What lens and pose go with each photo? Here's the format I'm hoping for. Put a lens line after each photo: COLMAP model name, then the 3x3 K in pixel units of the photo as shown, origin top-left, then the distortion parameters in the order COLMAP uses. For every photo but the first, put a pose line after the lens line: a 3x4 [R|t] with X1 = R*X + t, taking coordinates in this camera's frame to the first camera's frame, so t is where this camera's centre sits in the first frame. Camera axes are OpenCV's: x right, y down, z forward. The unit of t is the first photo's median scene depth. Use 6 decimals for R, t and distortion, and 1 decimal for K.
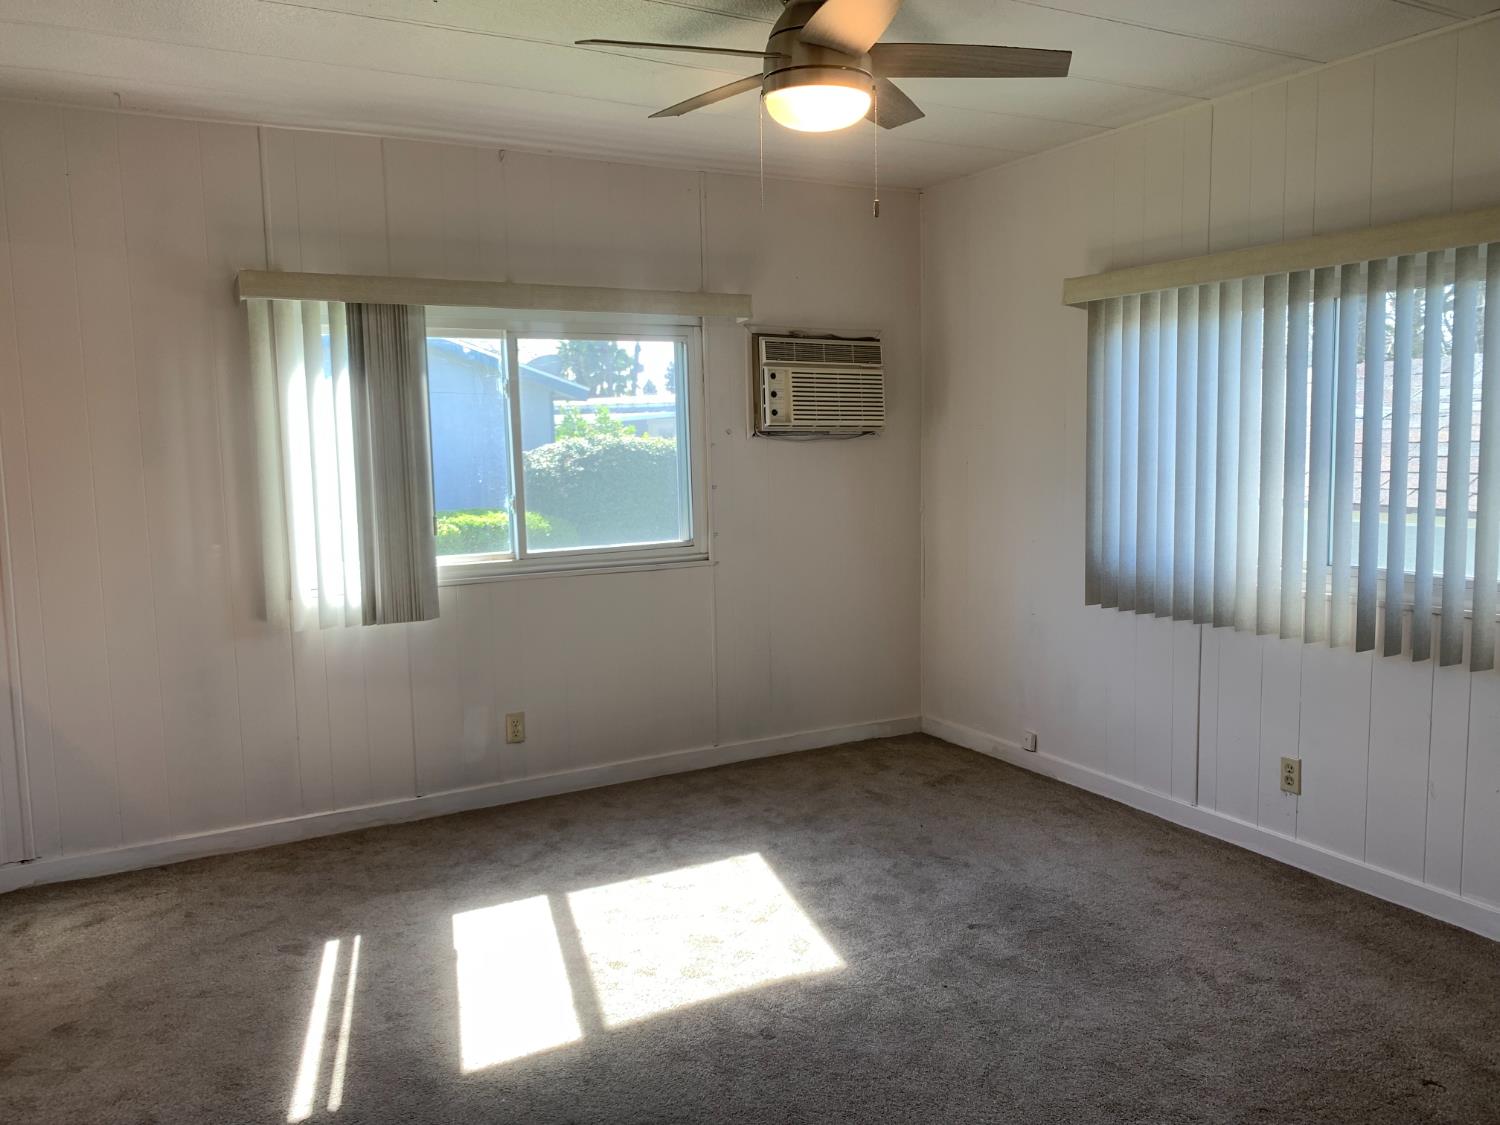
lens RADIAL K [[1136.6, 0, 750.0], [0, 1136.6, 562.5], [0, 0, 1]] dist [0.077295, -0.072809]
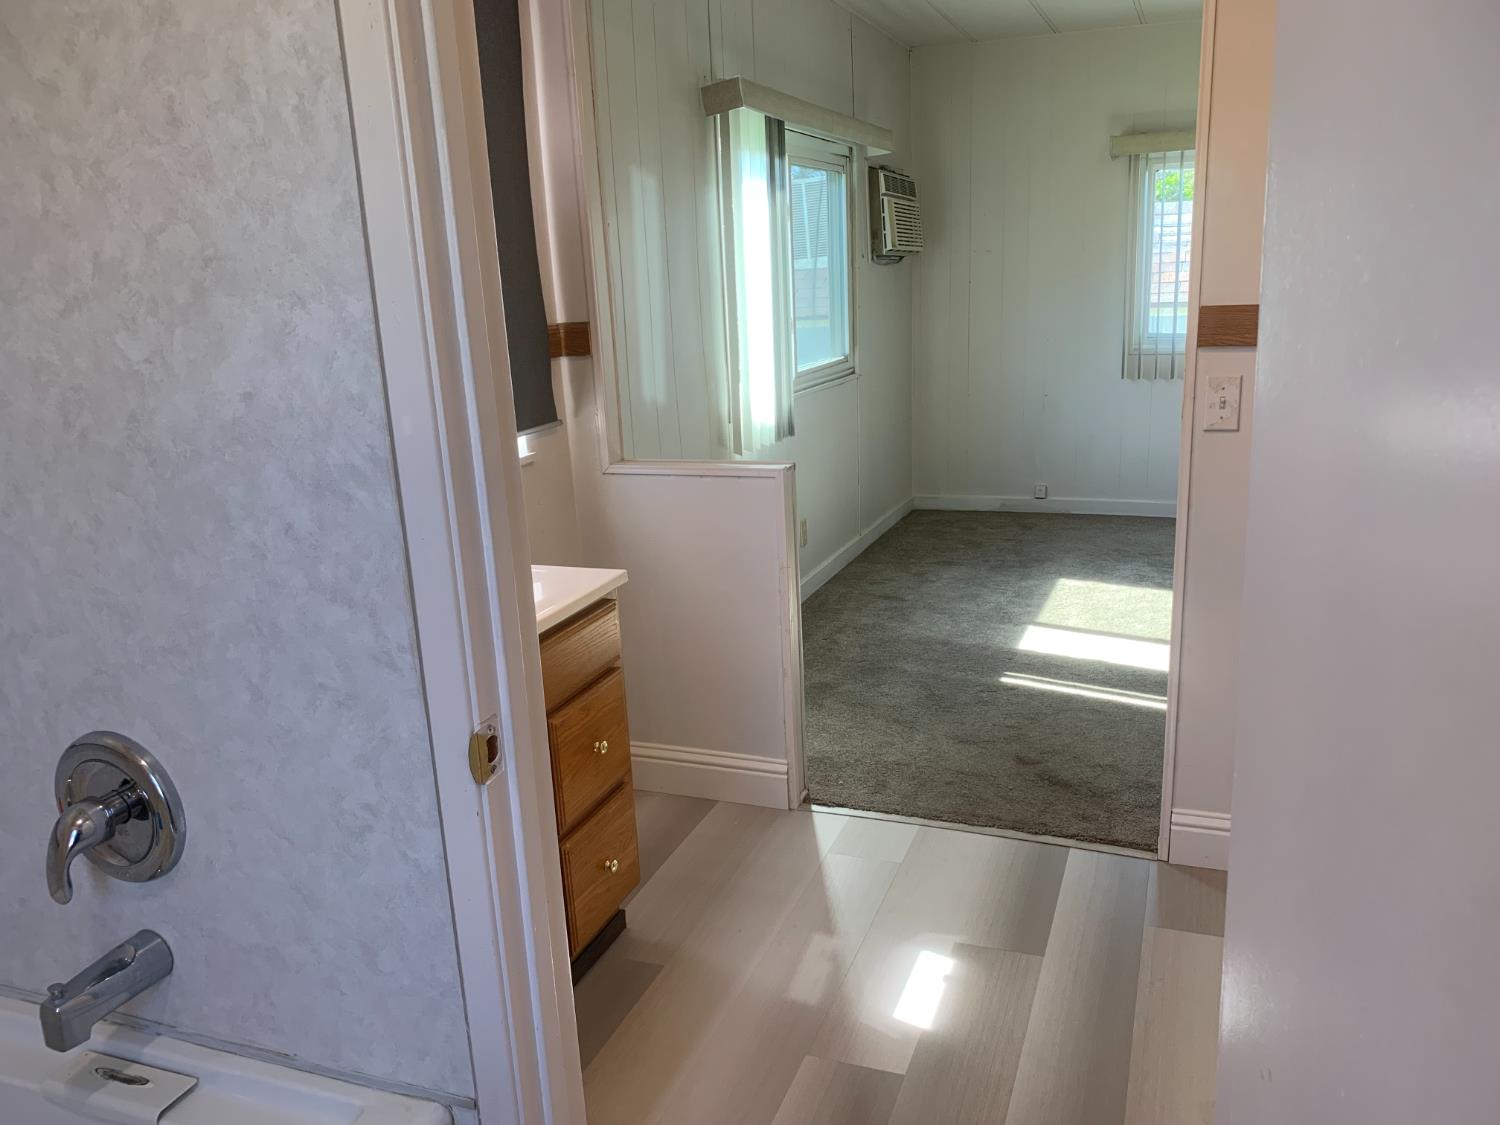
lens RADIAL K [[1136.6, 0, 750.0], [0, 1136.6, 562.5], [0, 0, 1]] dist [0.077295, -0.072809]
pose [[0.756784, -0.166354, 0.632143, -1.018534], [0.092131, 0.984566, 0.148801, 0.007566], [-0.647140, -0.054370, 0.760430, 0.219190]]
